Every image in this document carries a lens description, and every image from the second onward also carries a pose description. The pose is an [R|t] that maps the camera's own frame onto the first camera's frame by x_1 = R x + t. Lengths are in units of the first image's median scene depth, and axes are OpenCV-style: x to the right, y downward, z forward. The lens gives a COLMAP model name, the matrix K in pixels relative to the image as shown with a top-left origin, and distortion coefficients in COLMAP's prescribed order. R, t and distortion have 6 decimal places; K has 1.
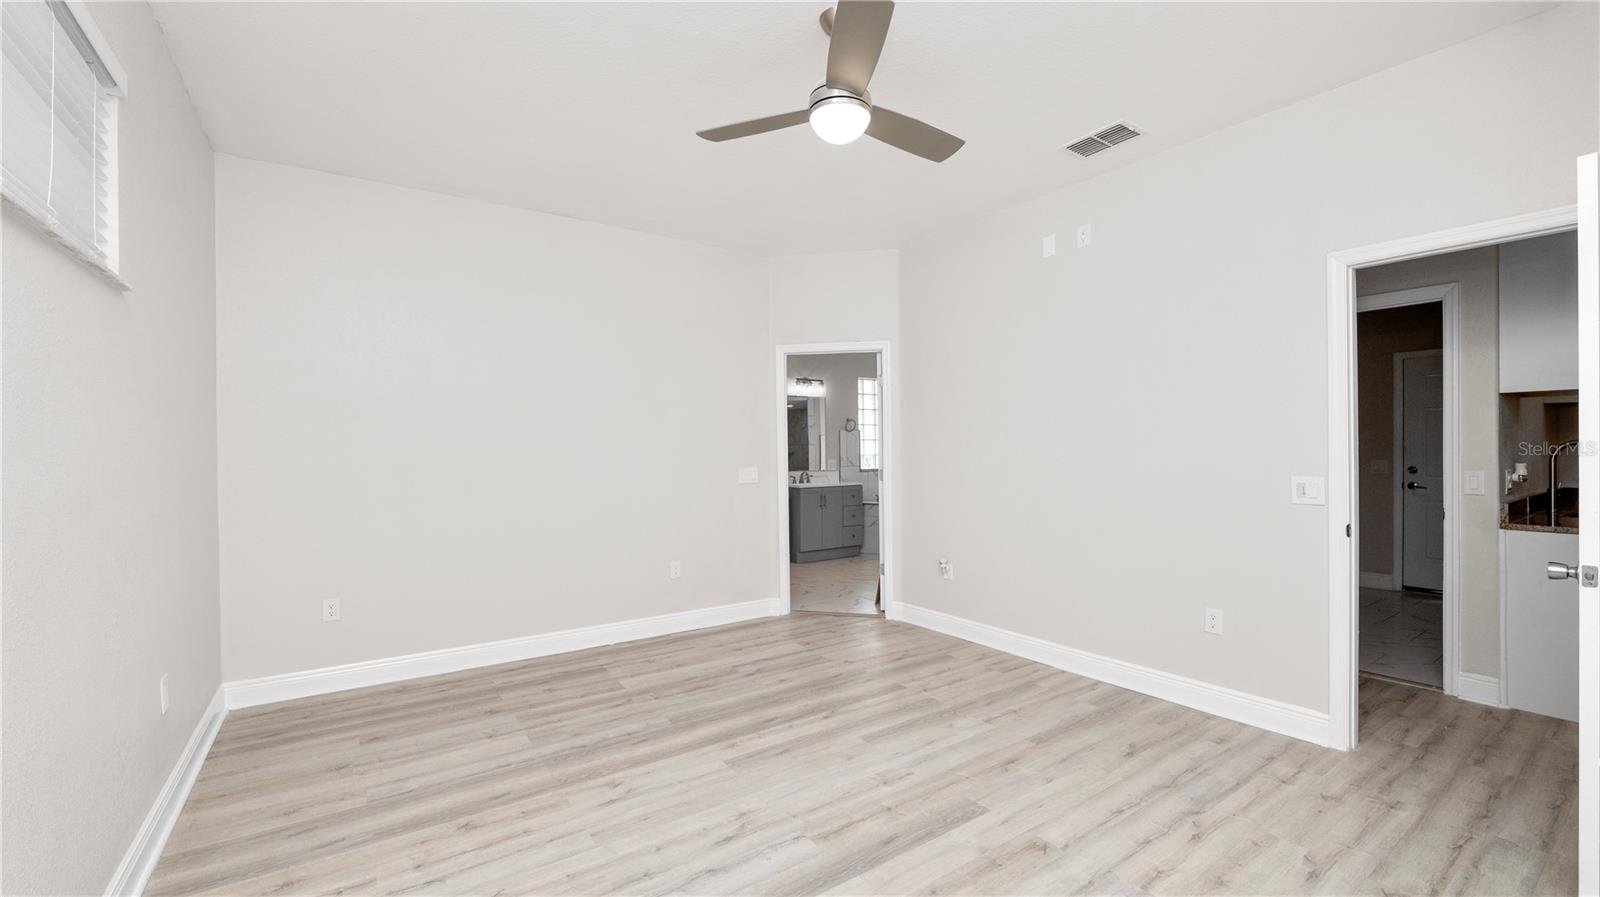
lens RADIAL K [[655.8, 0, 802.2], [0, 655.8, 455.5], [0, 0, 1]] dist [-0.007530, -0.000413]
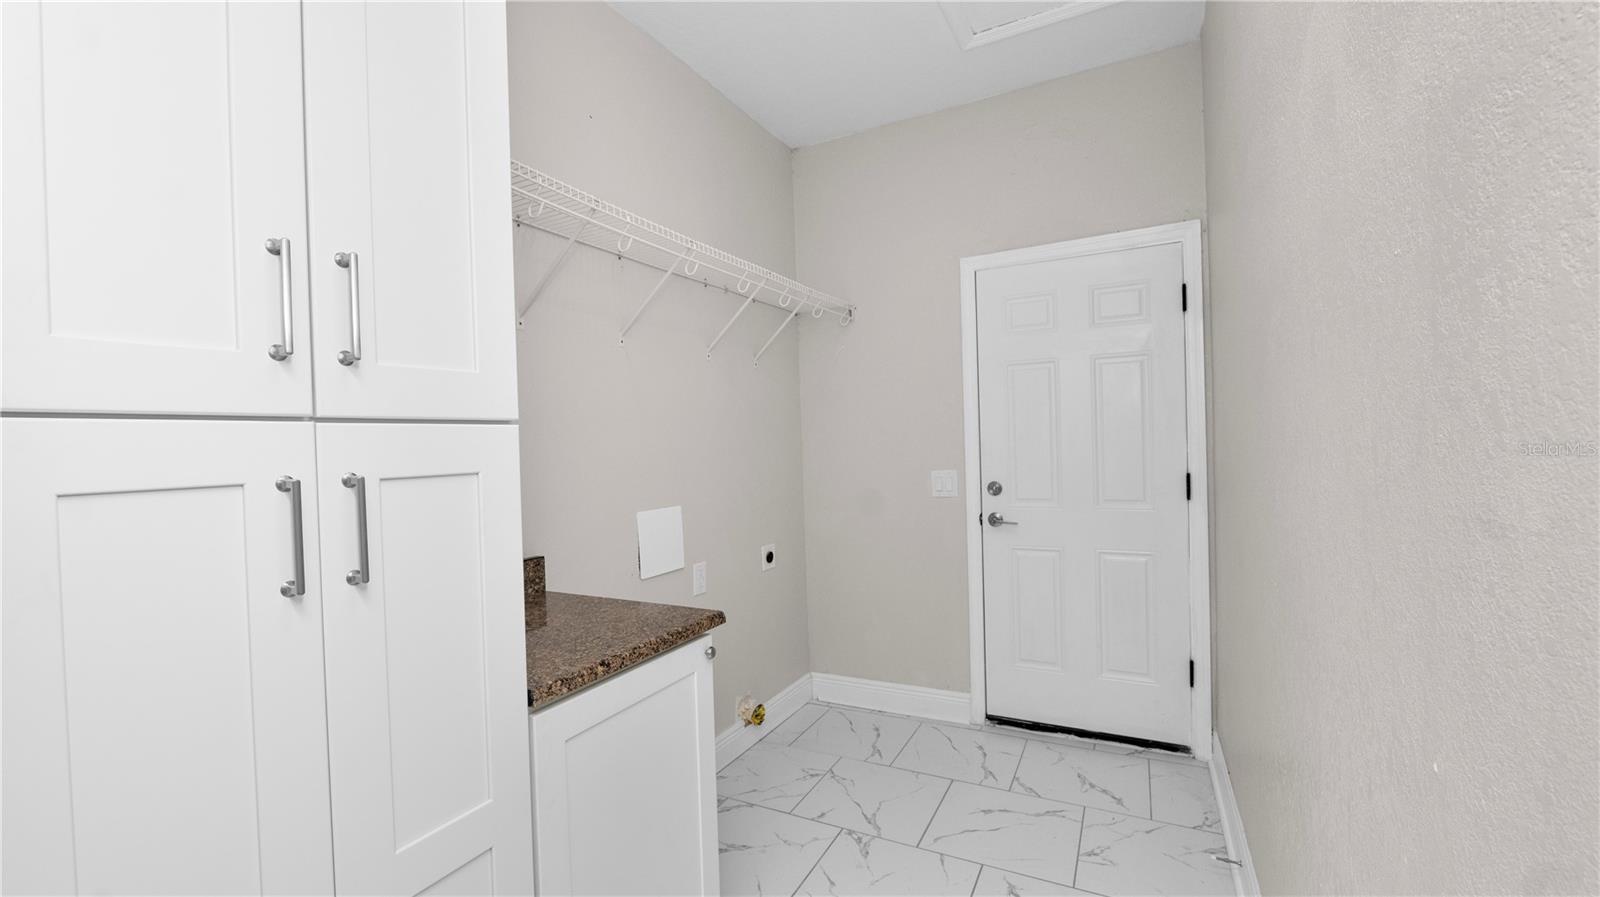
lens RADIAL K [[655.8, 0, 795.1], [0, 655.8, 450.6], [0, 0, 1]] dist [-0.007530, -0.000413]
pose [[0.887012, -0.027242, 0.460941, 0.492376], [0.028851, 0.999577, 0.003556, -0.011390], [-0.460843, 0.010144, 0.887423, 0.539004]]
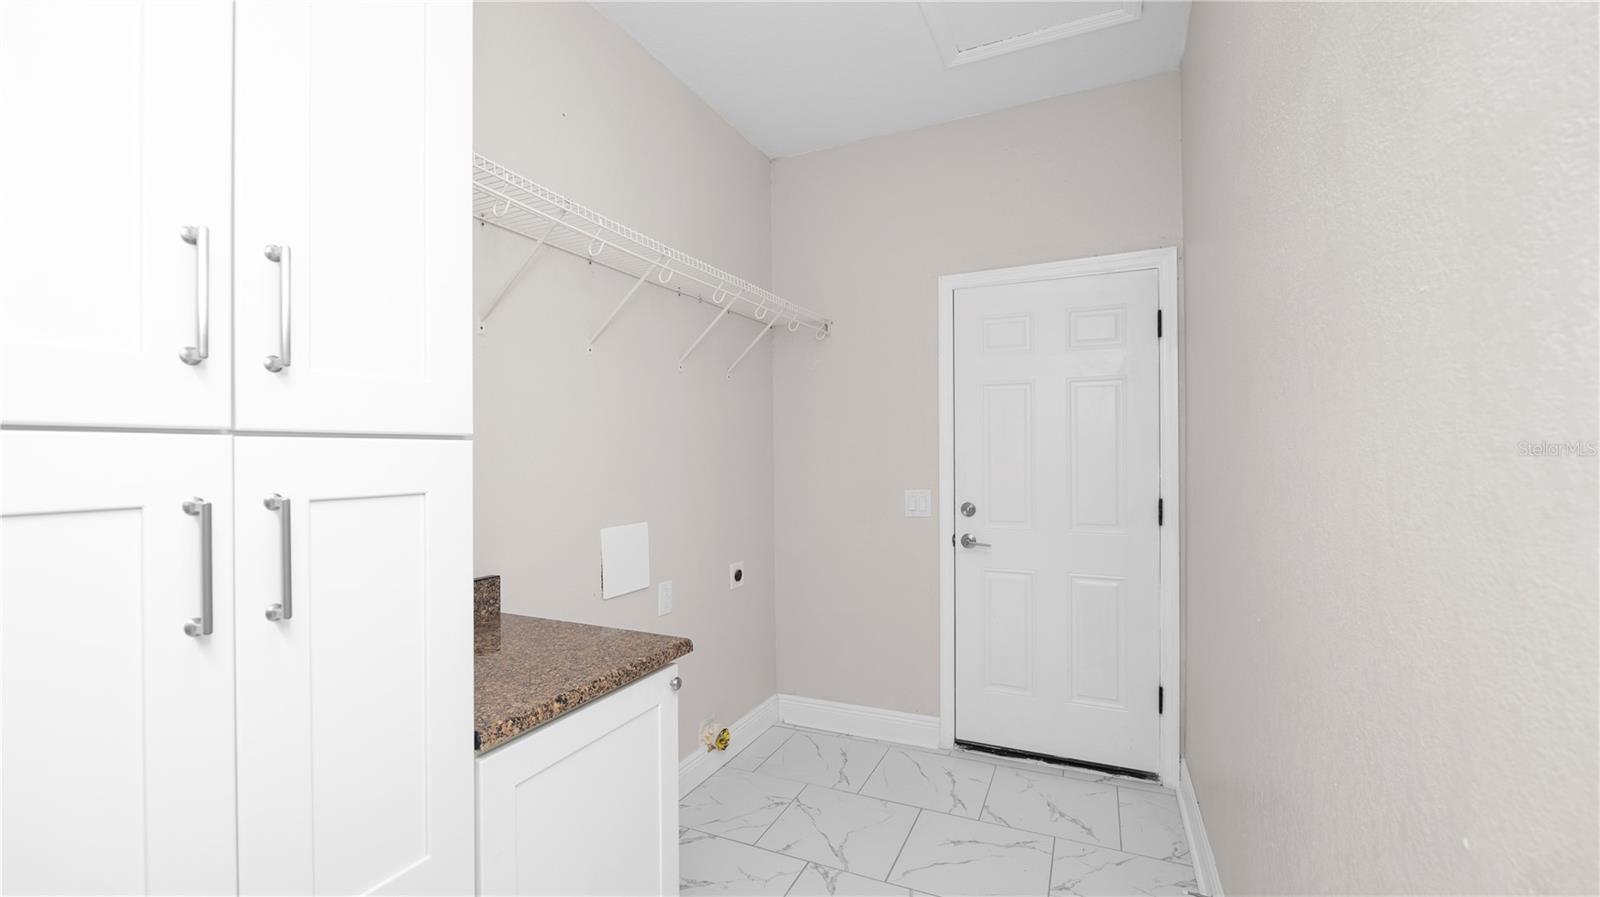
lens RADIAL K [[655.8, 0, 796.8], [0, 655.8, 452.9], [0, 0, 1]] dist [-0.007530, -0.000413]
pose [[0.862419, -0.000129, 0.506194, 0.494956], [0.005512, 0.999943, -0.009135, -0.014762], [-0.506164, 0.010668, 0.862371, 0.550075]]
